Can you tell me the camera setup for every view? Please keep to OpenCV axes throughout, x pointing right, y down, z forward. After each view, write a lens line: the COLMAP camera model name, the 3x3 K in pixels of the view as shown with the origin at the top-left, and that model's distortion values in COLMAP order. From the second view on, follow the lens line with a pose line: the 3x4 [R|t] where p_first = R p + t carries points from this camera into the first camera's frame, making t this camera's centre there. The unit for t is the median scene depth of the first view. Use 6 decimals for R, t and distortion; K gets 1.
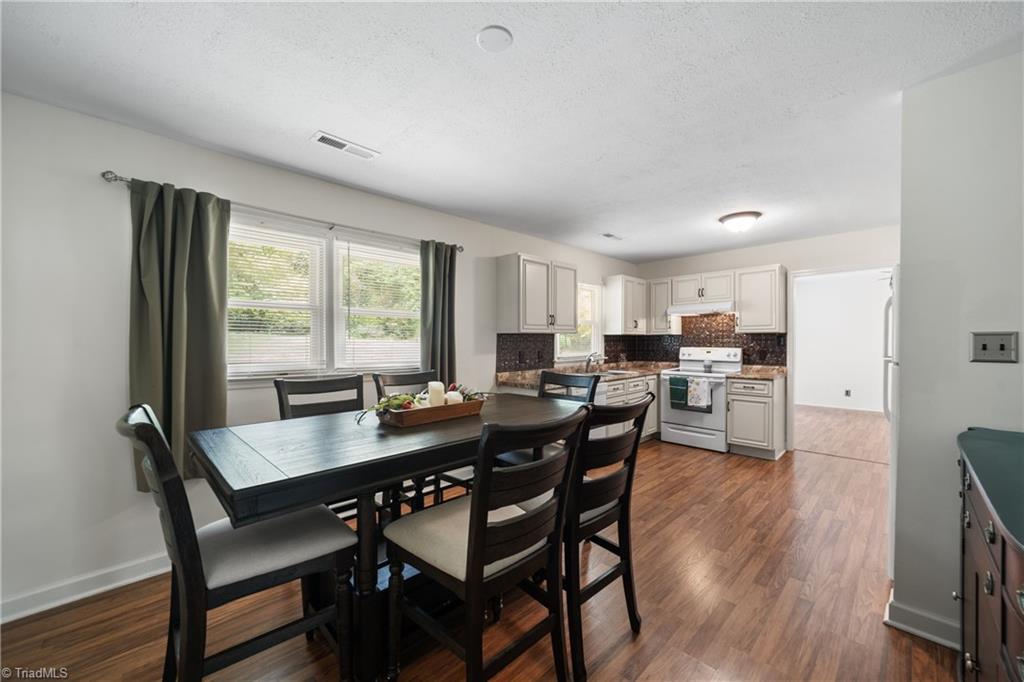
lens RADIAL K [[395.3, 0, 518.5], [0, 395.3, 344.8], [0, 0, 1]] dist [-0.007438, 0.001210]
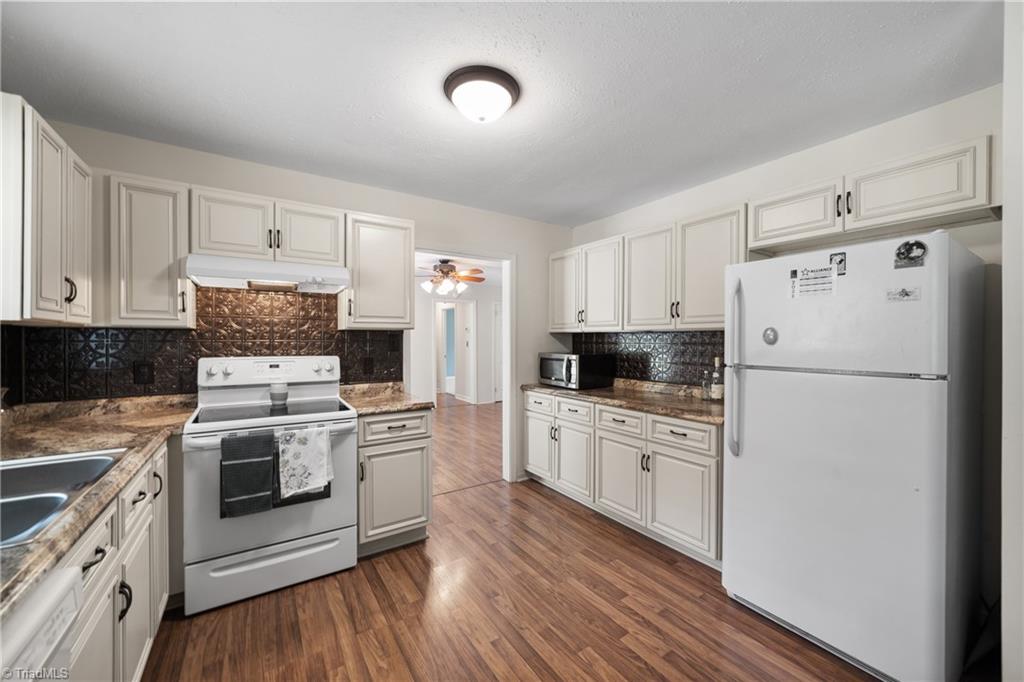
lens RADIAL K [[395.3, 0, 520.4], [0, 395.3, 342.7], [0, 0, 1]] dist [-0.007438, 0.001210]
pose [[0.189766, -0.002327, 0.981827, 0.066954], [0.010232, 0.999948, 0.000392, -0.007911], [-0.981776, 0.009972, 0.189780, 0.647704]]
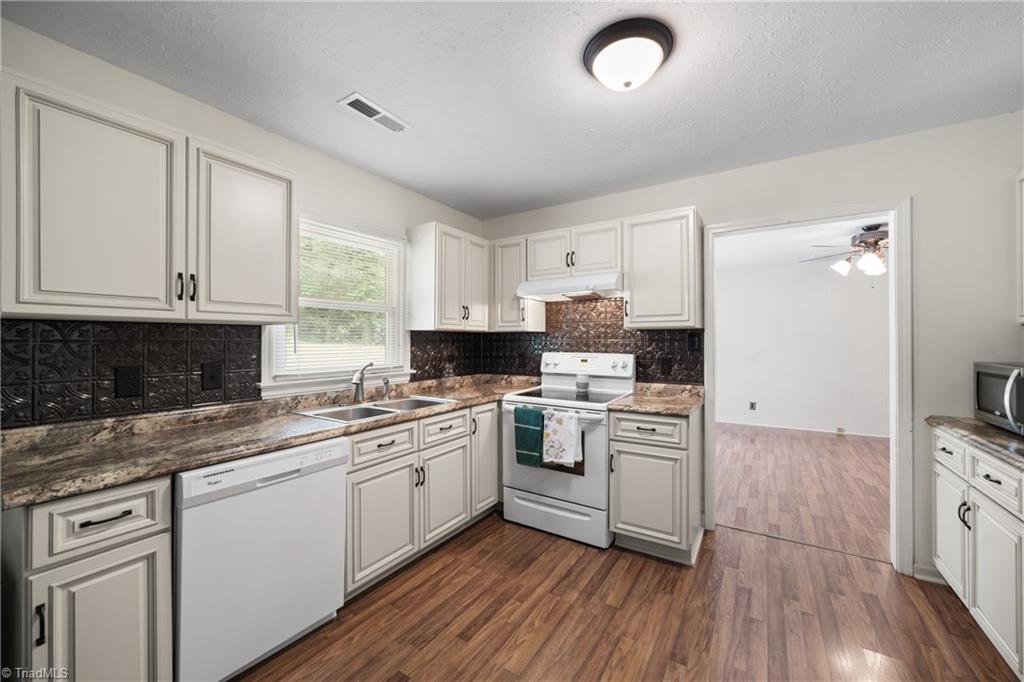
lens RADIAL K [[395.3, 0, 515.3], [0, 395.3, 340.3], [0, 0, 1]] dist [-0.007438, 0.001210]
pose [[0.976260, 0.003759, 0.216569, 0.264125], [-0.000759, 0.999903, -0.013937, -0.004372], [-0.216600, 0.013442, 0.976168, 0.461455]]
